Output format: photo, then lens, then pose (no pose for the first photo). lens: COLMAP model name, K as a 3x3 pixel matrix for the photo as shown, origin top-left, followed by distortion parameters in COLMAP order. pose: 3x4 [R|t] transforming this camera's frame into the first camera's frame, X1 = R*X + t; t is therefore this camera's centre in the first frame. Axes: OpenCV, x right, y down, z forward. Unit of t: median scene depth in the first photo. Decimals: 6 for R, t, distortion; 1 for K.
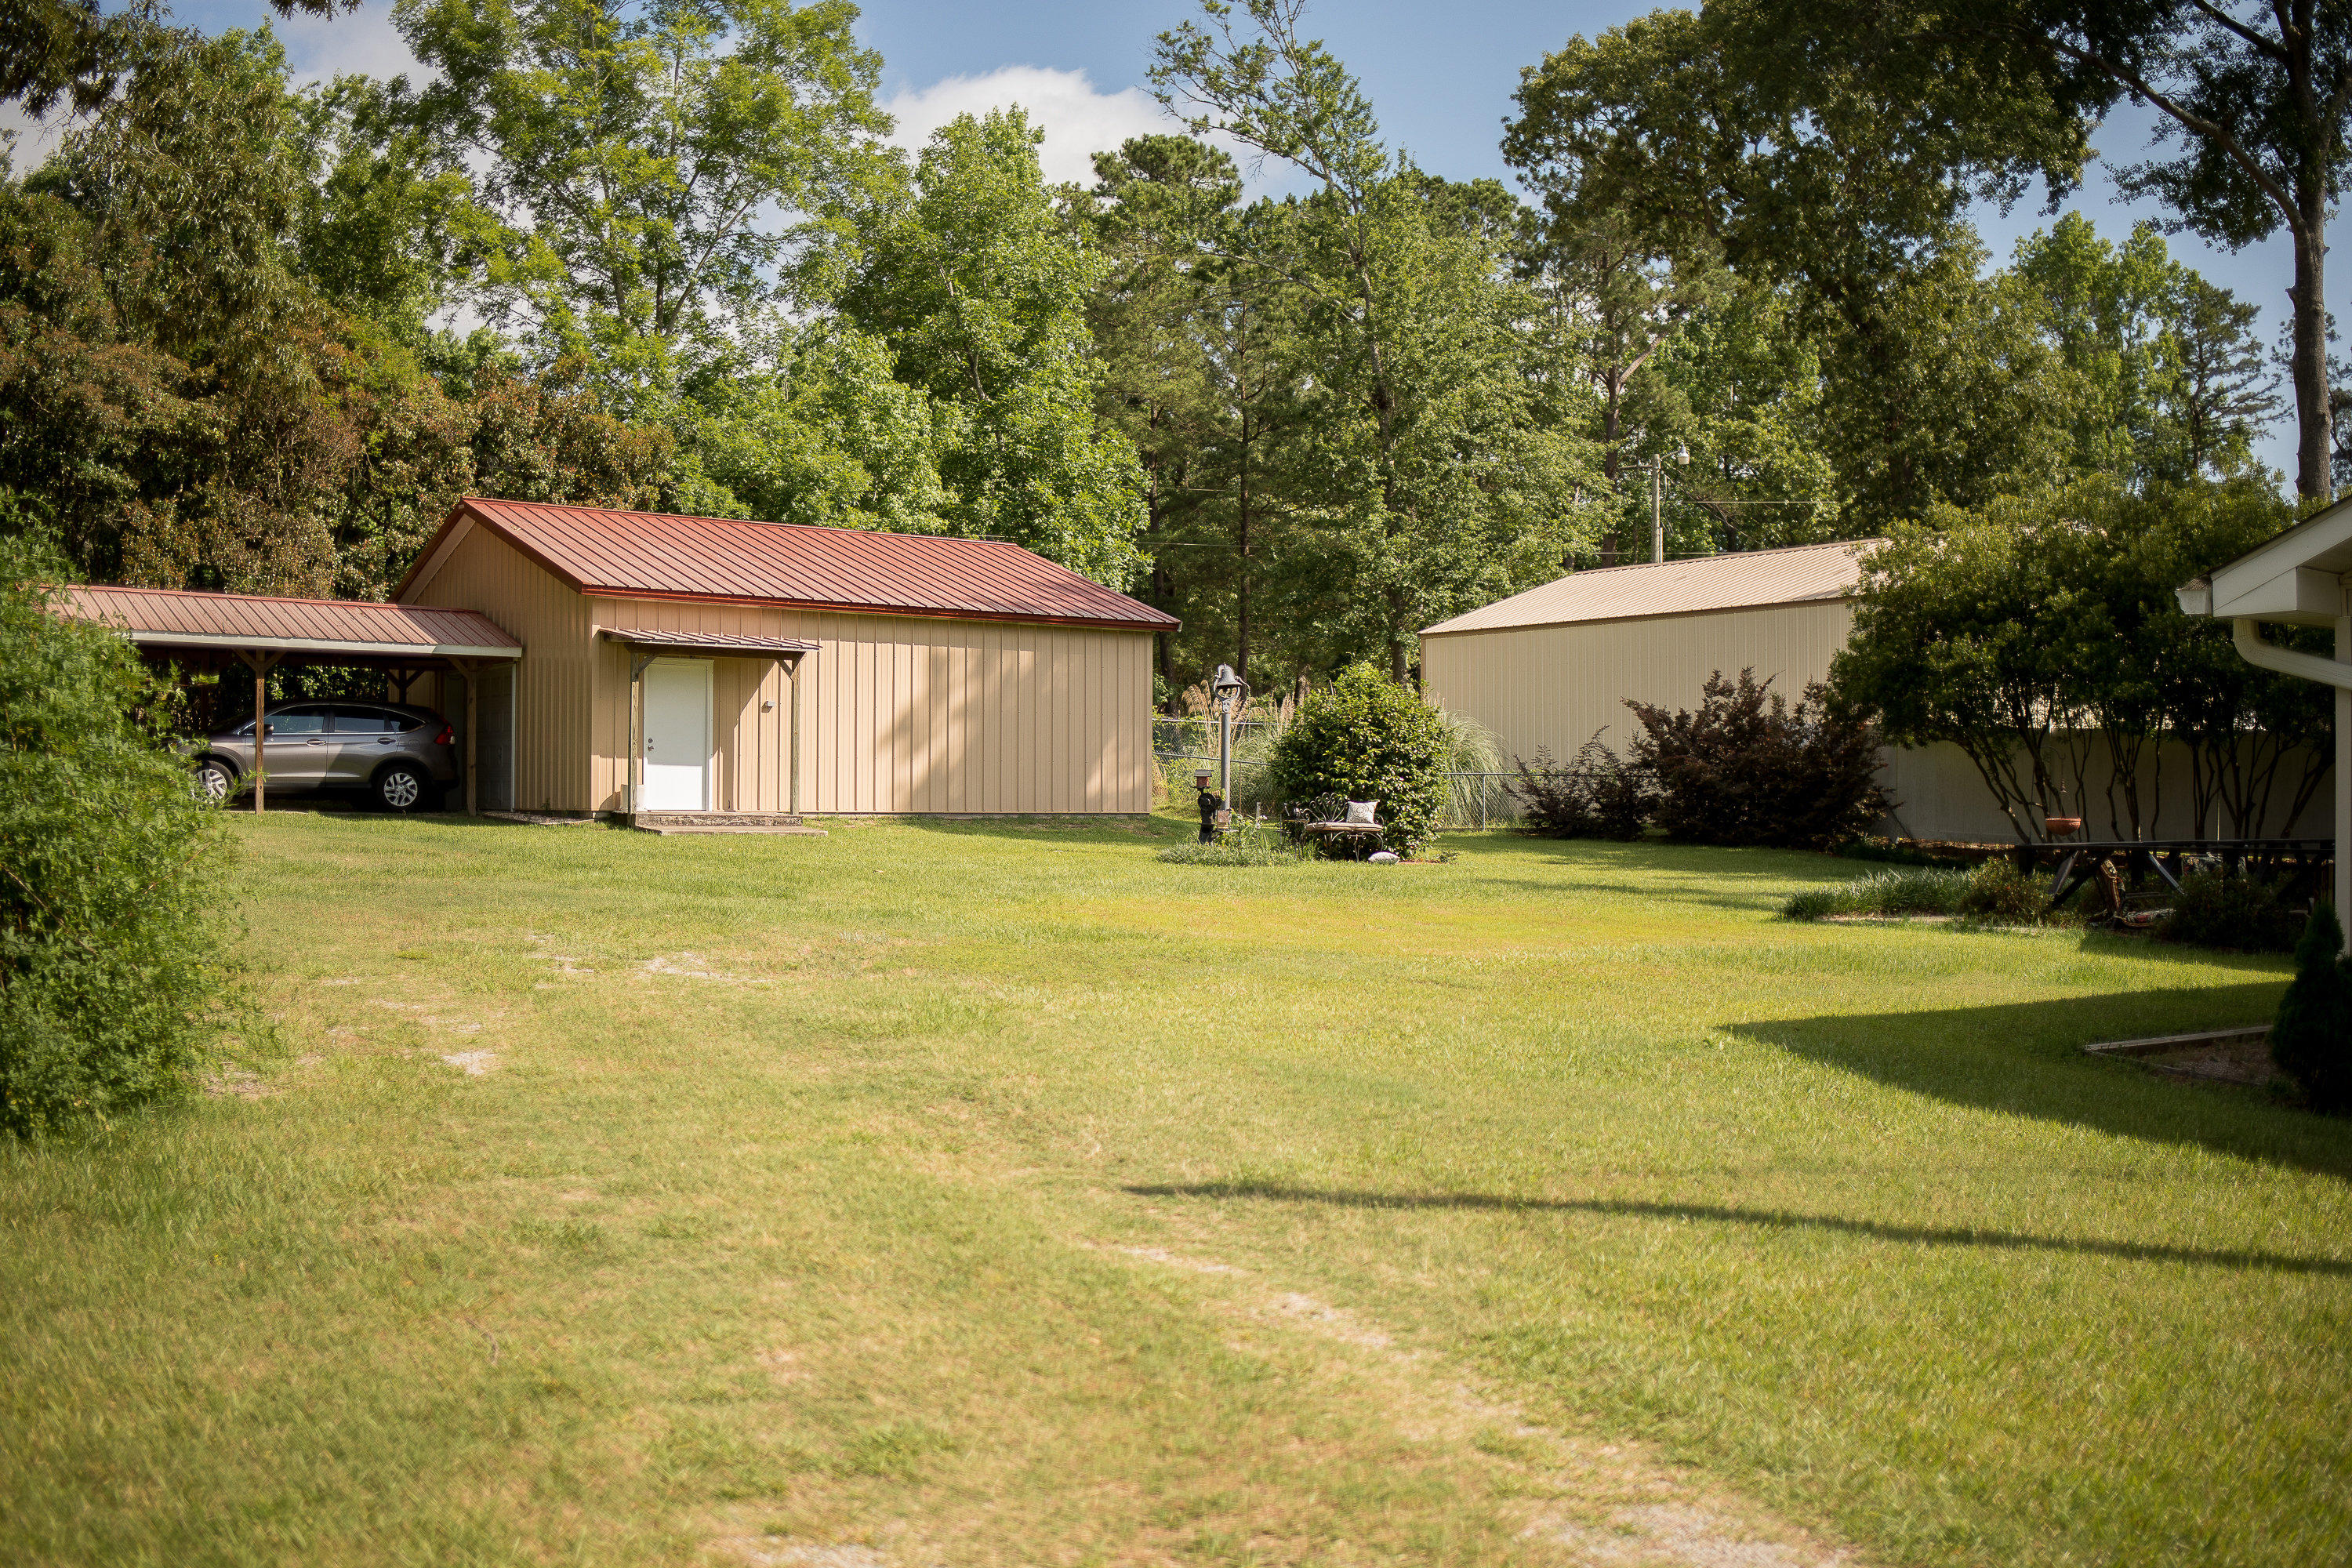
lens RADIAL K [[2298.7, 0, 1176.0], [0, 2298.7, 784.0], [0, 0, 1]] dist [-0.071610, 0.006850]
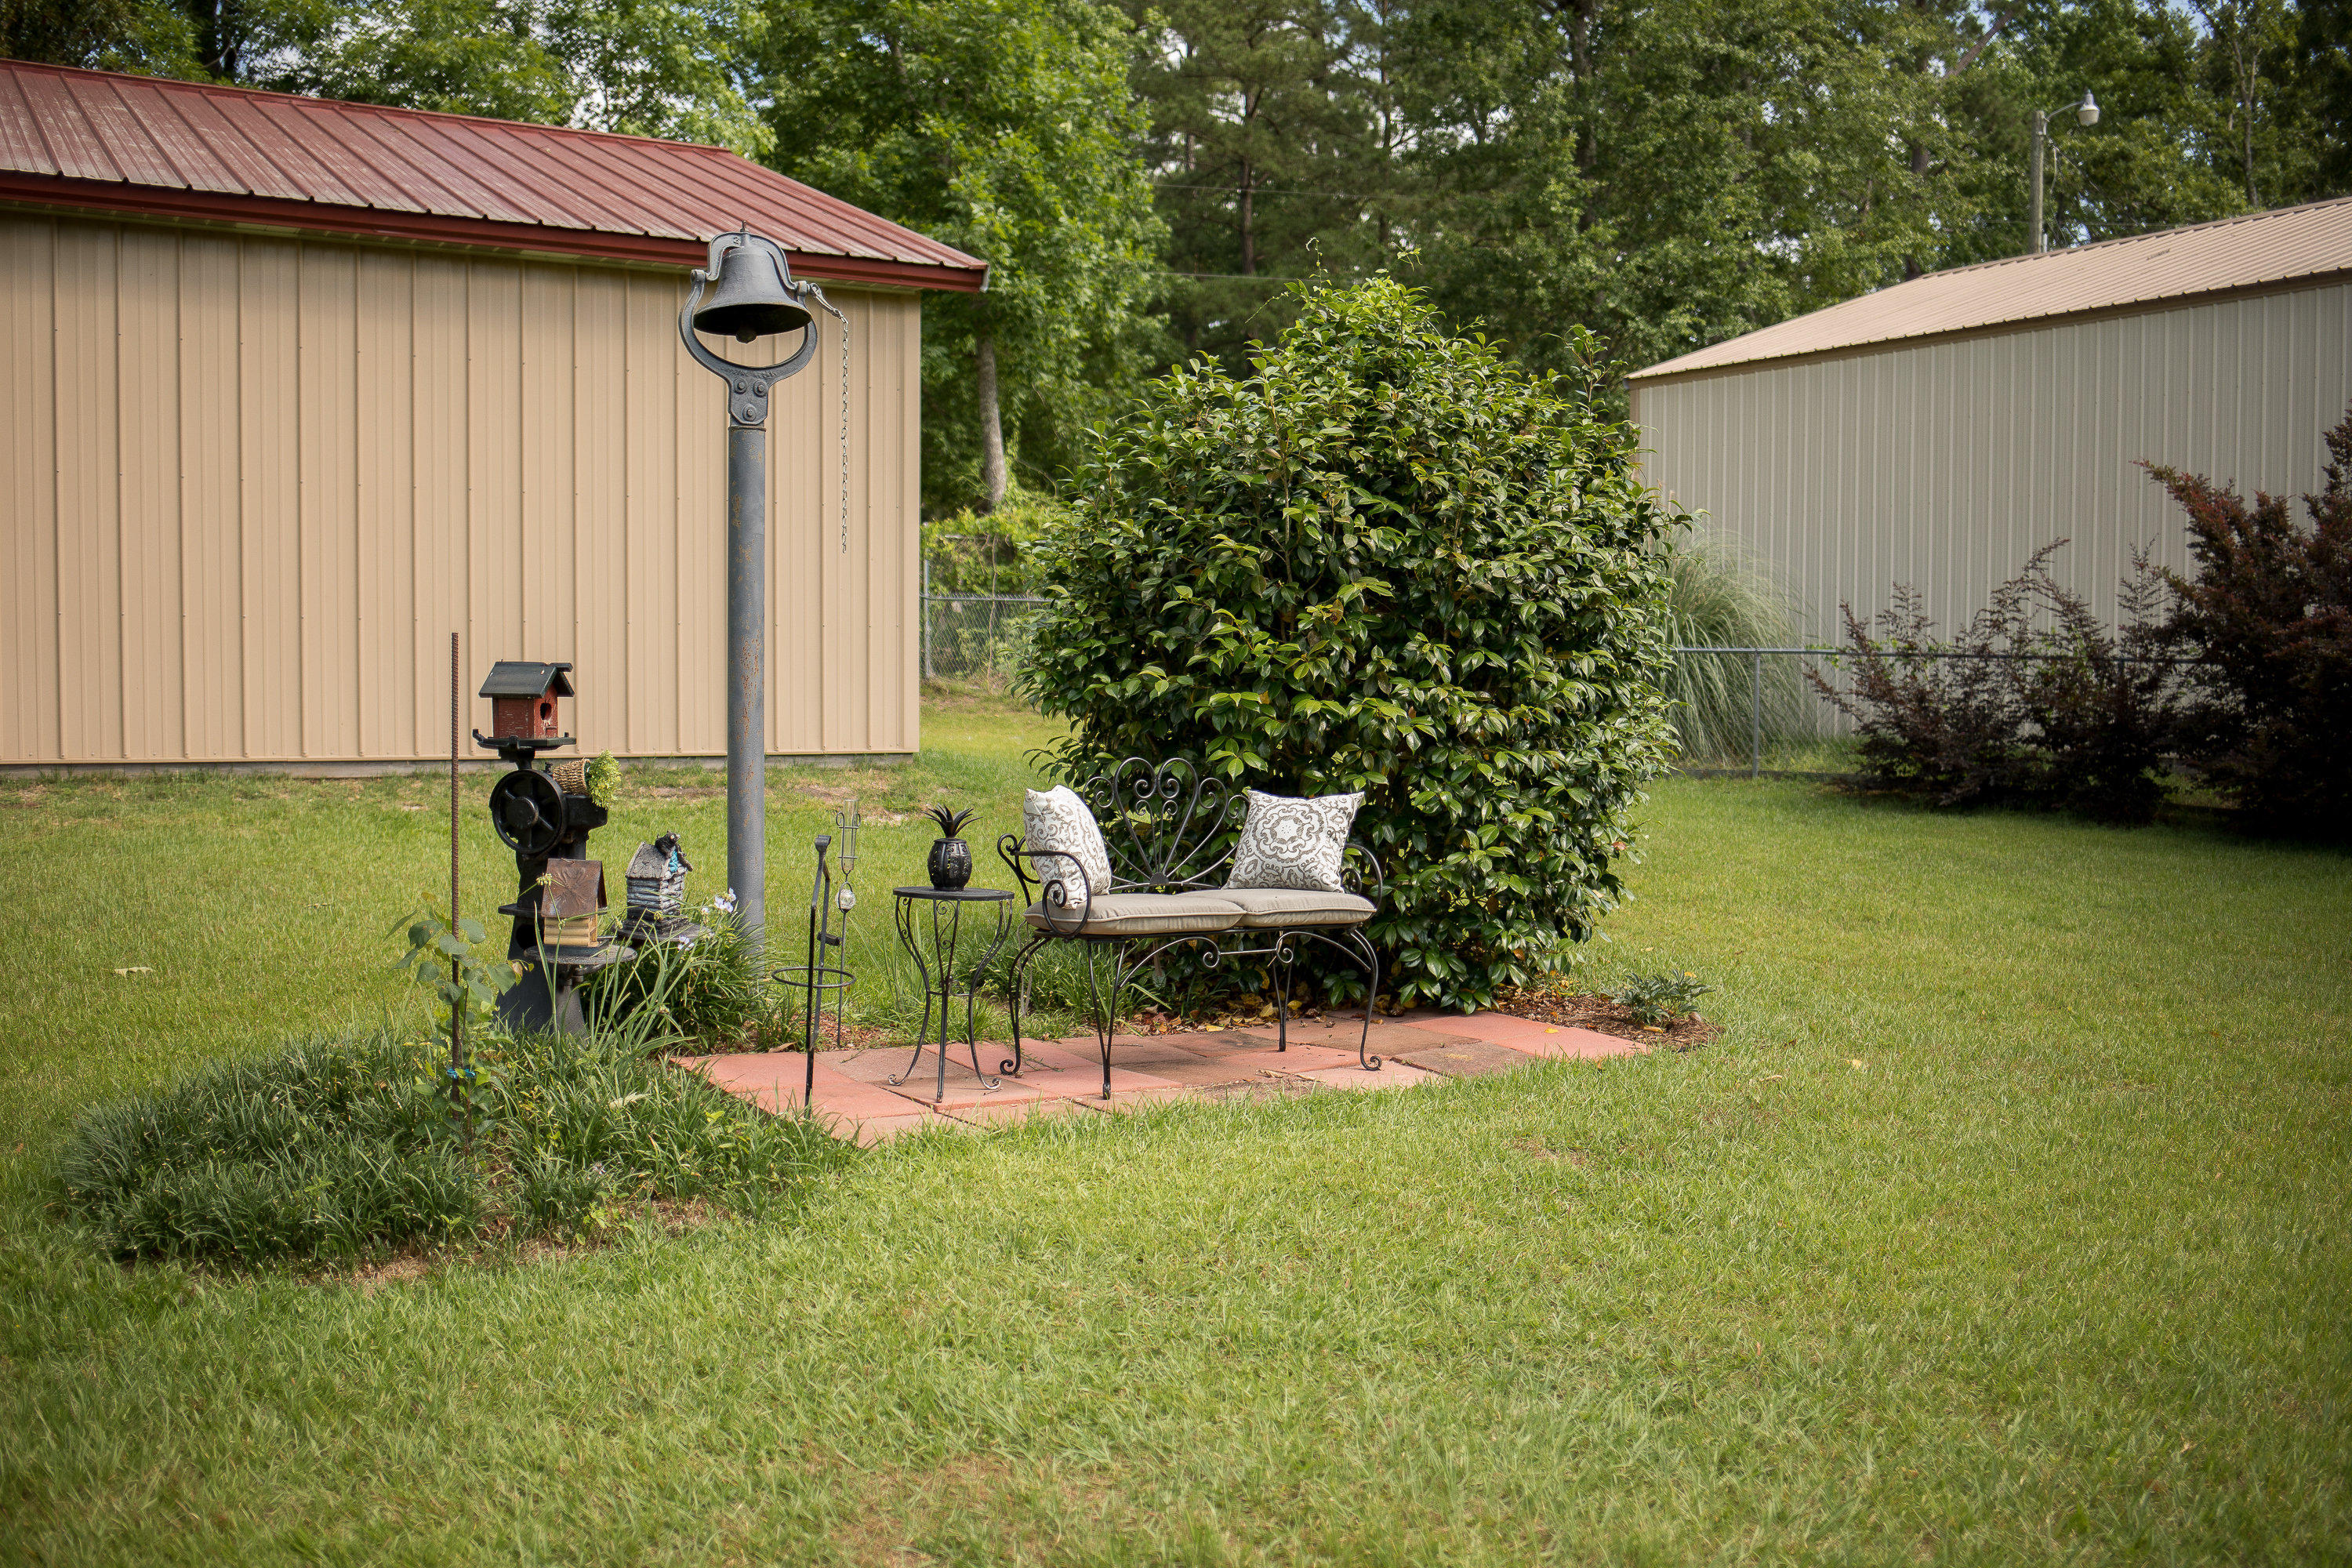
lens RADIAL K [[2298.7, 0, 1176.0], [0, 2298.7, 784.0], [0, 0, 1]] dist [-0.071610, 0.006850]
pose [[0.994667, 0.005820, -0.102973, 0.071939], [0.000552, 0.998092, 0.061749, -0.006495], [0.103136, -0.061476, 0.992766, 0.584596]]
